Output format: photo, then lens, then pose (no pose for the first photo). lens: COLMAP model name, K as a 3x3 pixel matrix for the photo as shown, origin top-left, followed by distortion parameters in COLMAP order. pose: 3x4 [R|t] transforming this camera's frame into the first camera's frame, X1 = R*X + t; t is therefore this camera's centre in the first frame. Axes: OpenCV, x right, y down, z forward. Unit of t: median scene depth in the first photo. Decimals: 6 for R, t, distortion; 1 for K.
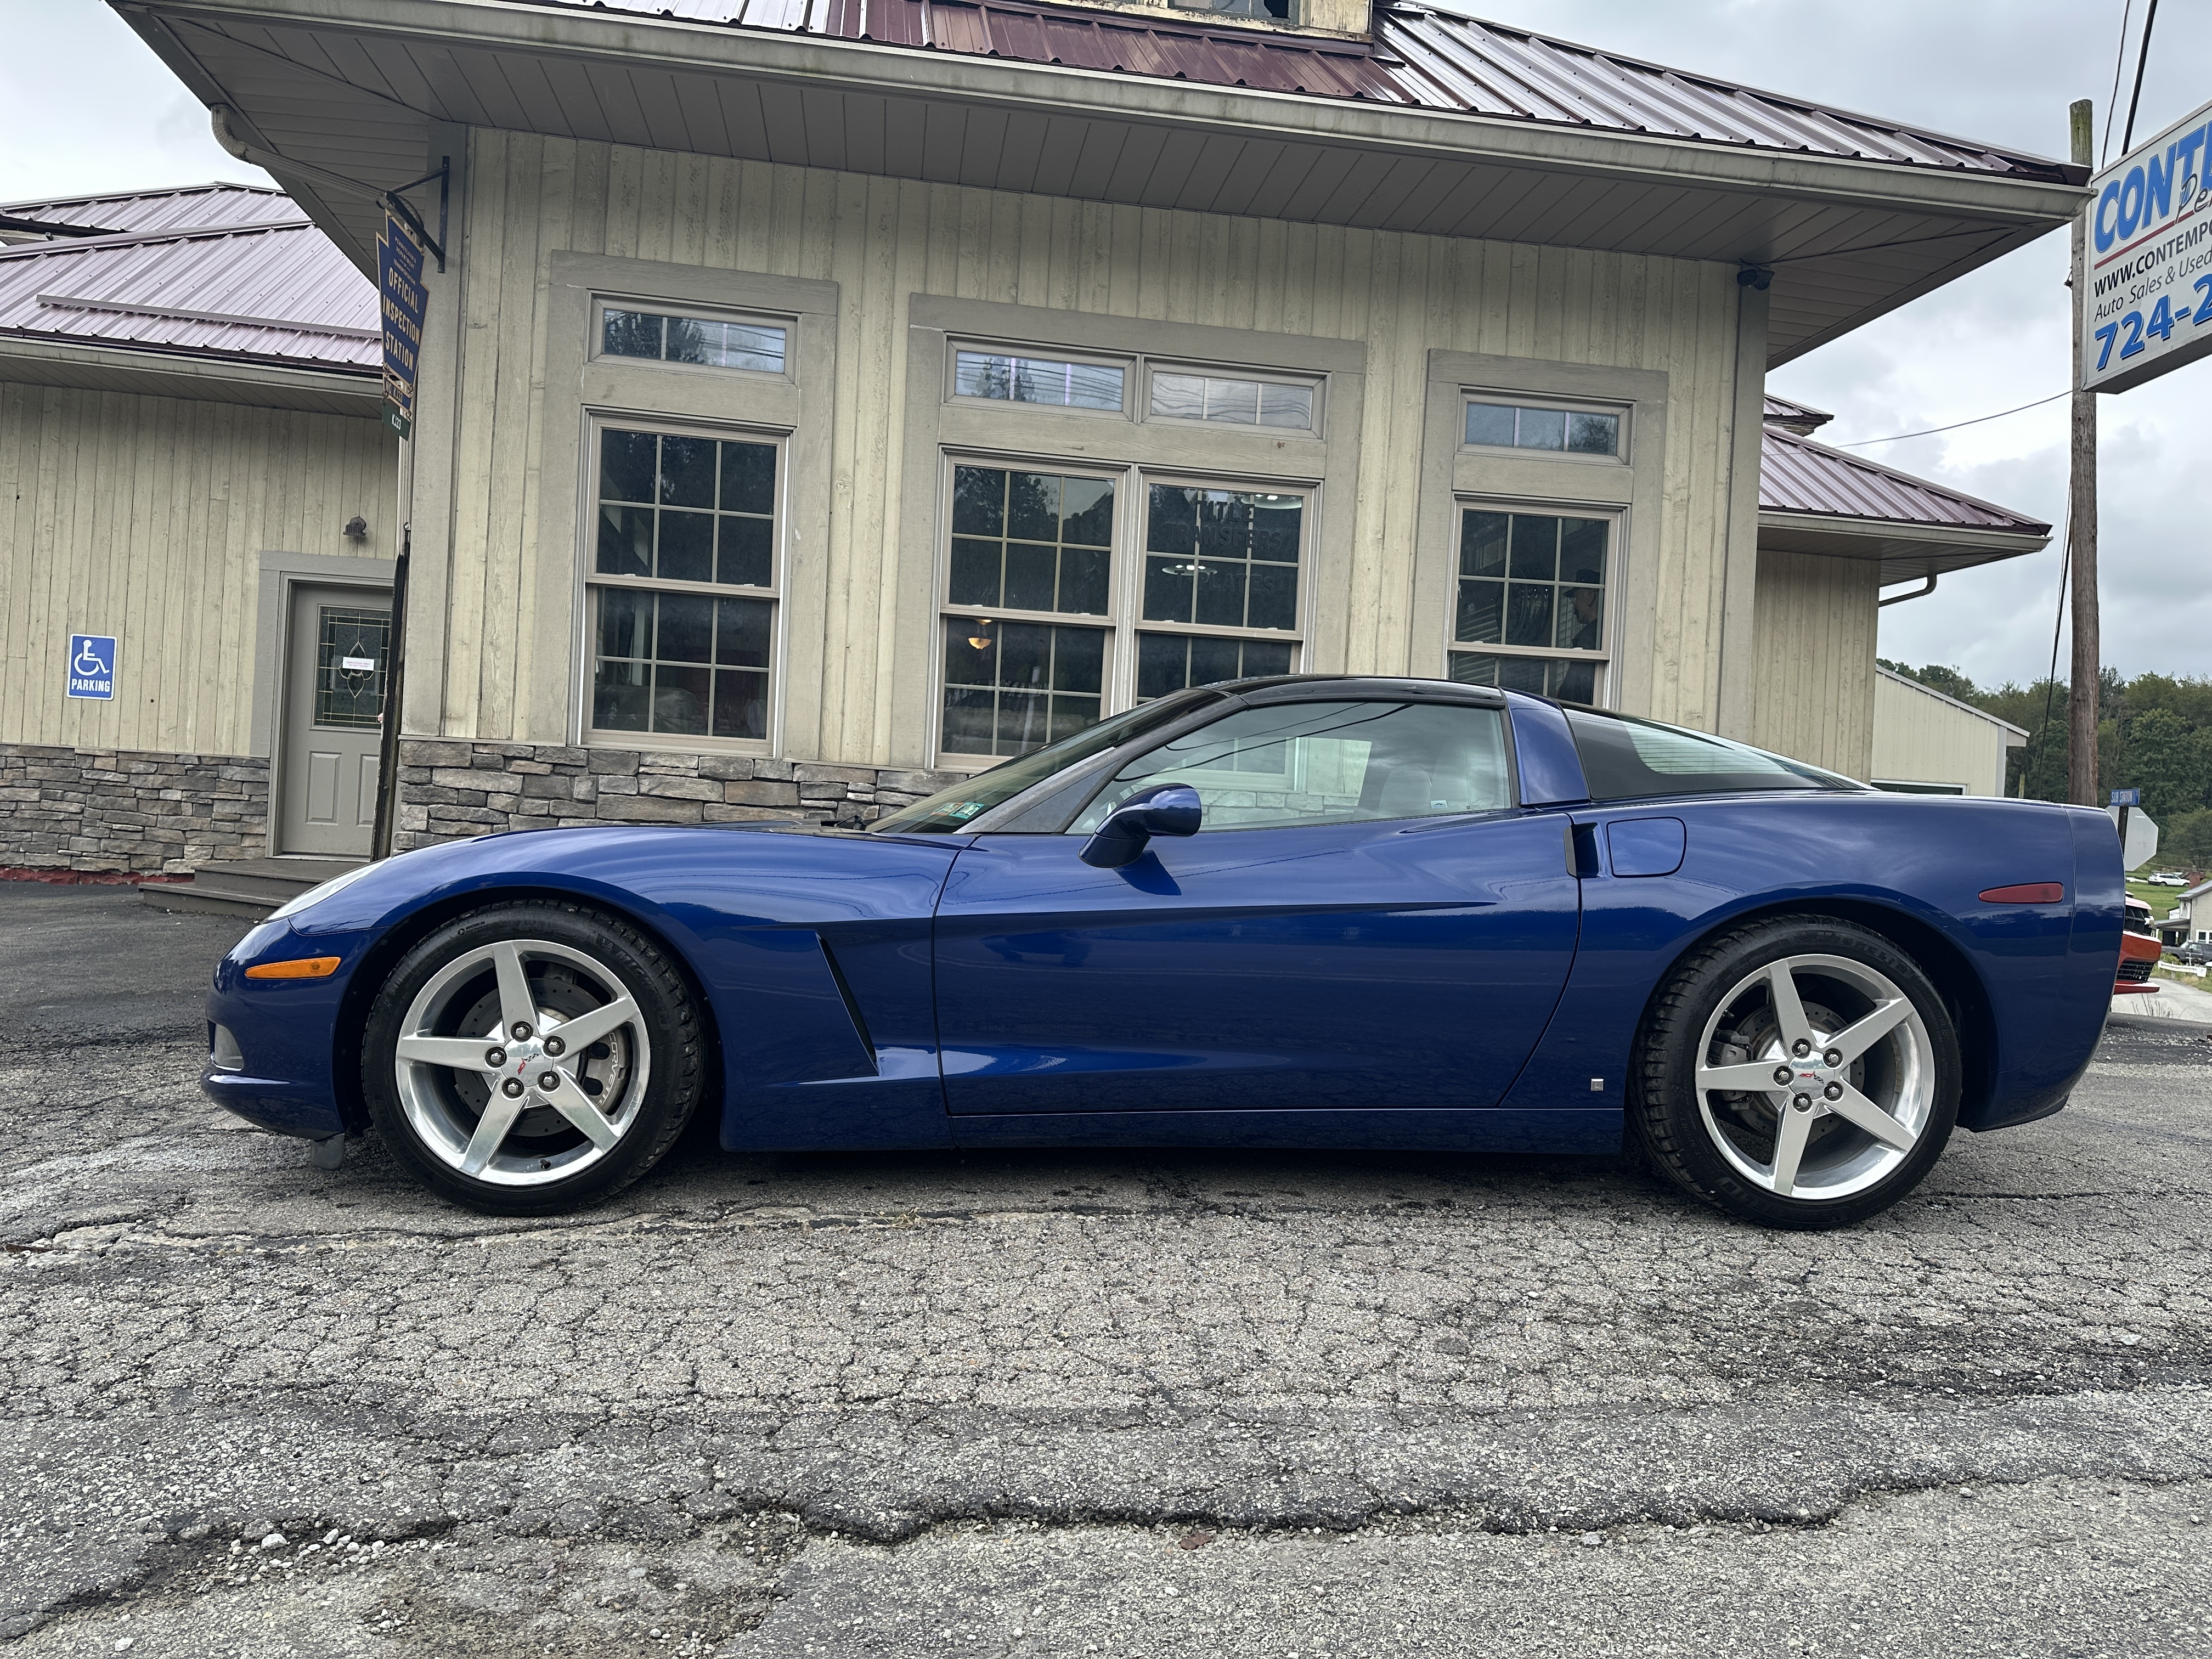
lens RADIAL K [[1557.4, 0, 1114.1], [0, 1557.4, 836.0], [0, 0, 1]] dist [0.114532, -0.183128]
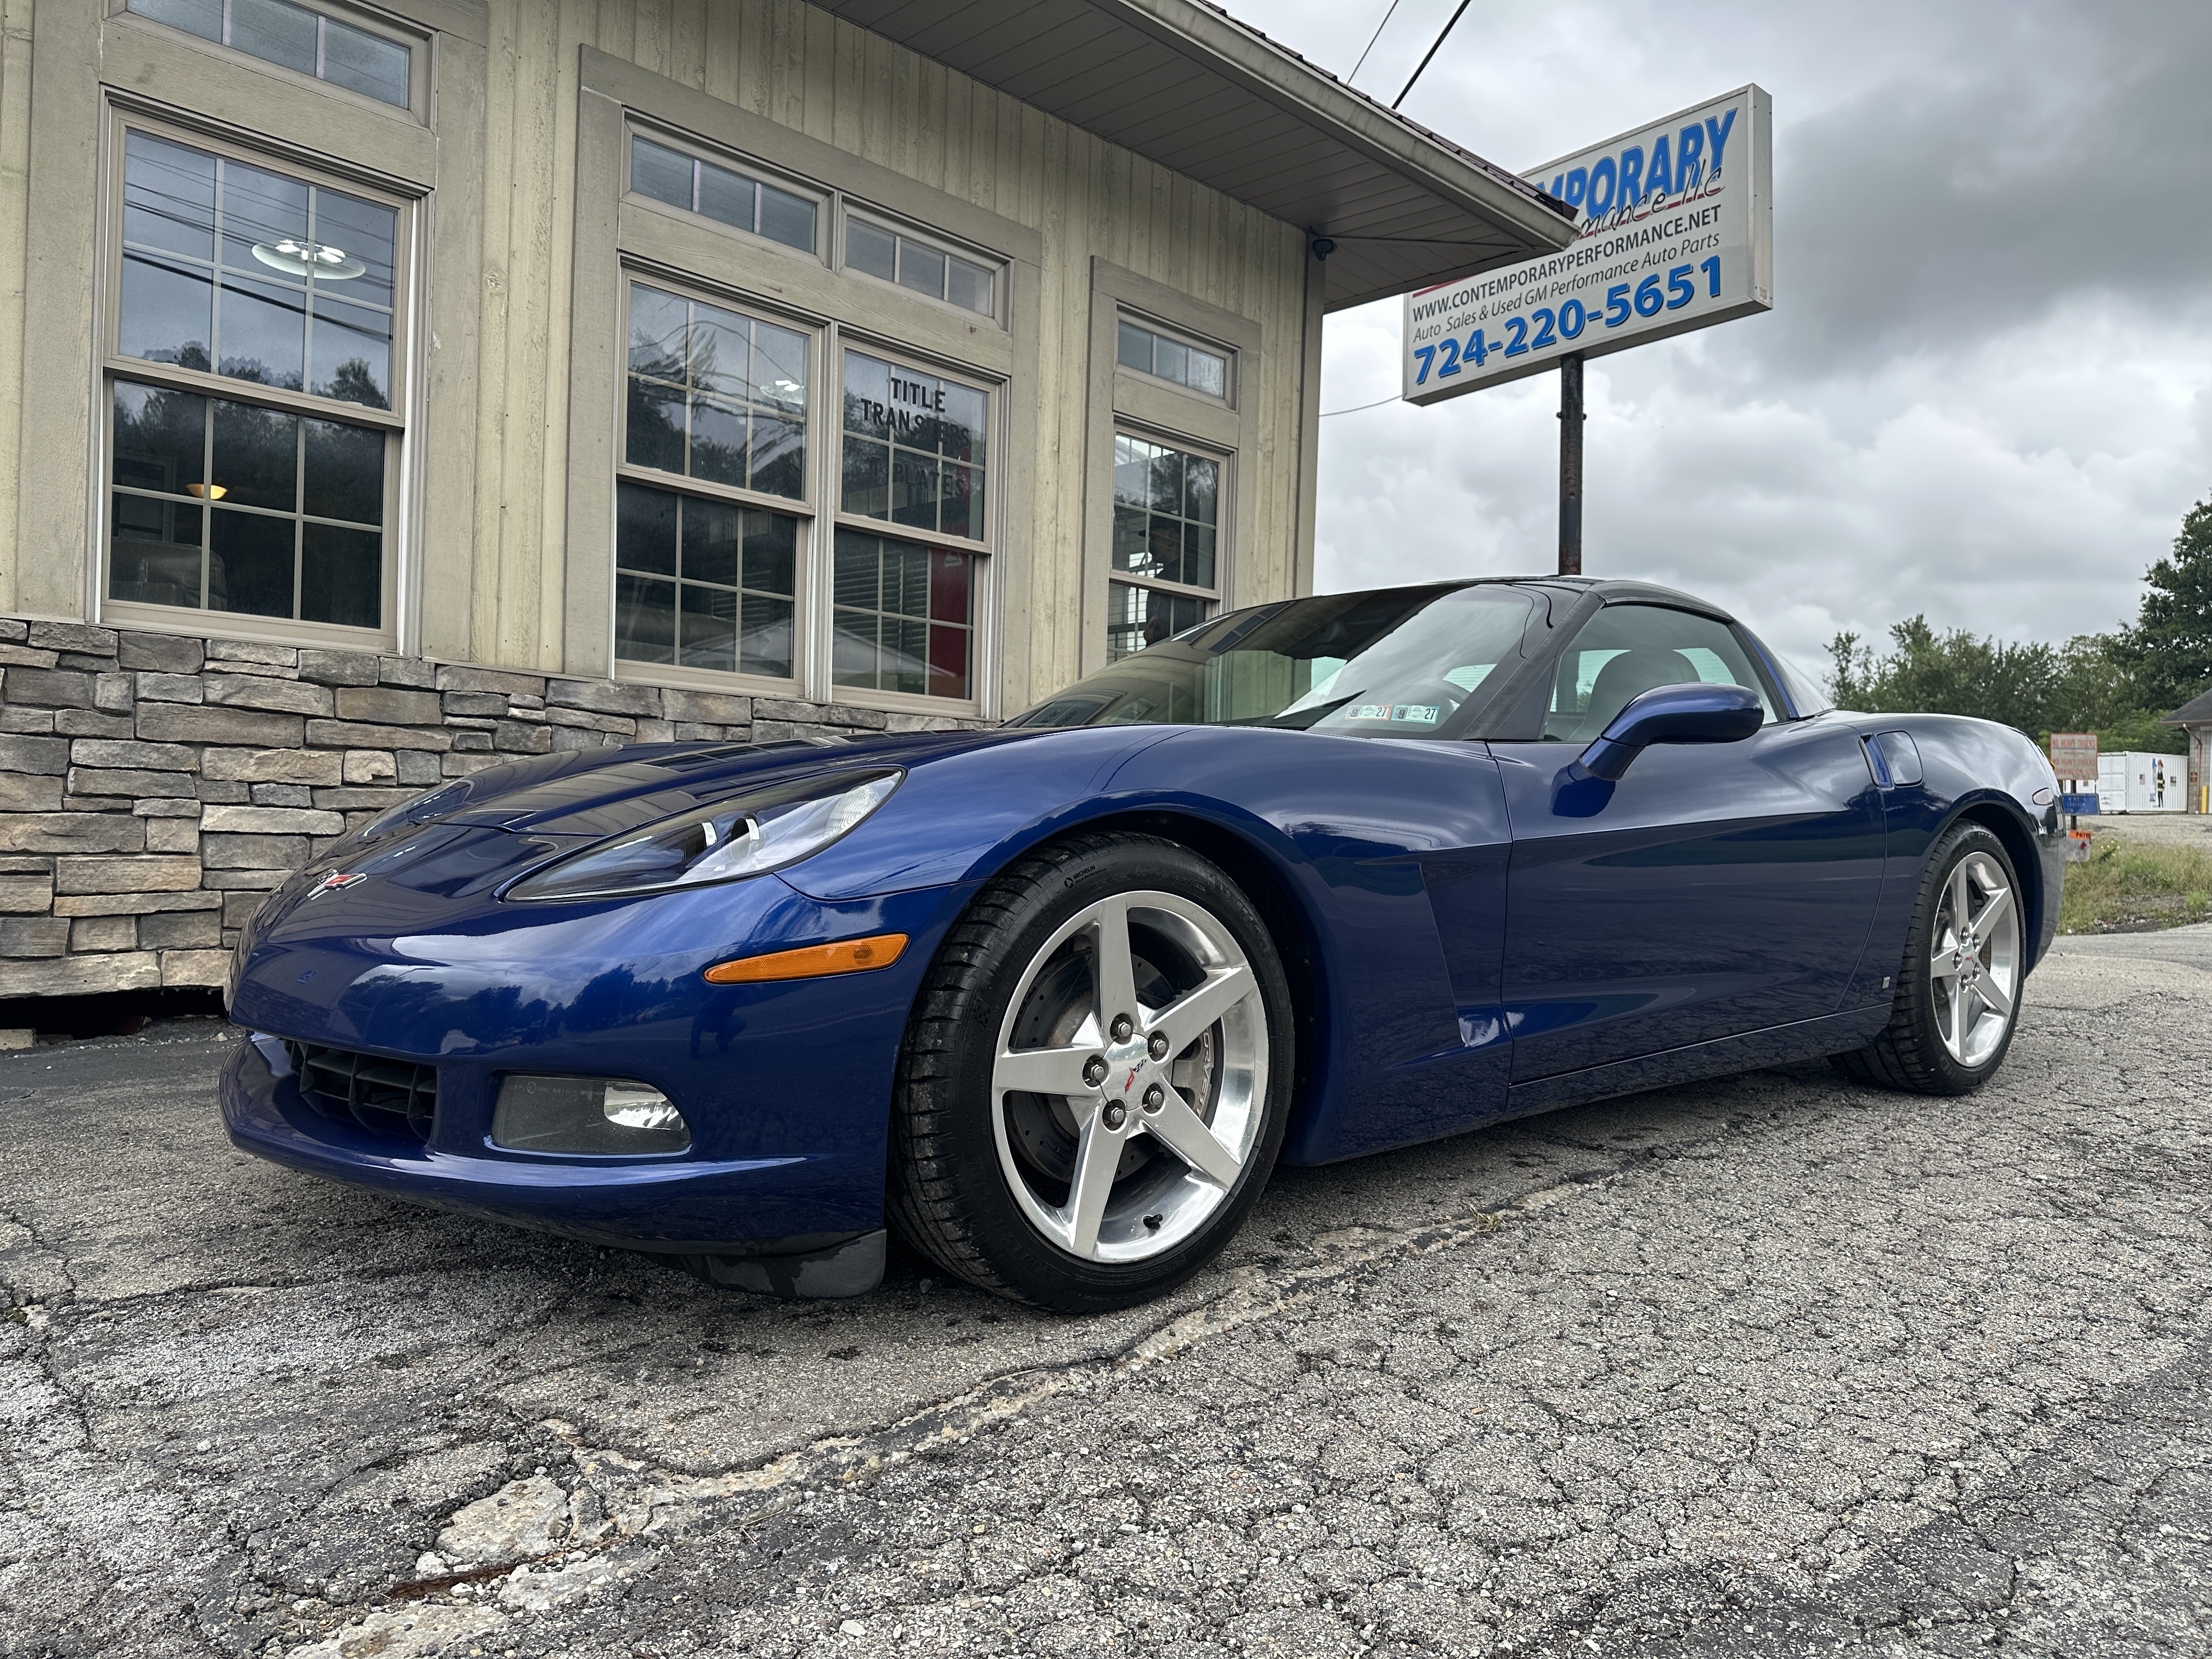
lens RADIAL K [[1558.0, 0, 1185.1], [0, 1558.0, 828.7], [0, 0, 1]] dist [0.062031, -0.109957]
pose [[0.803123, -0.023361, 0.595356, -0.354655], [0.009296, 0.999601, 0.026683, 0.011808], [-0.595741, -0.015895, 0.803019, 0.224883]]
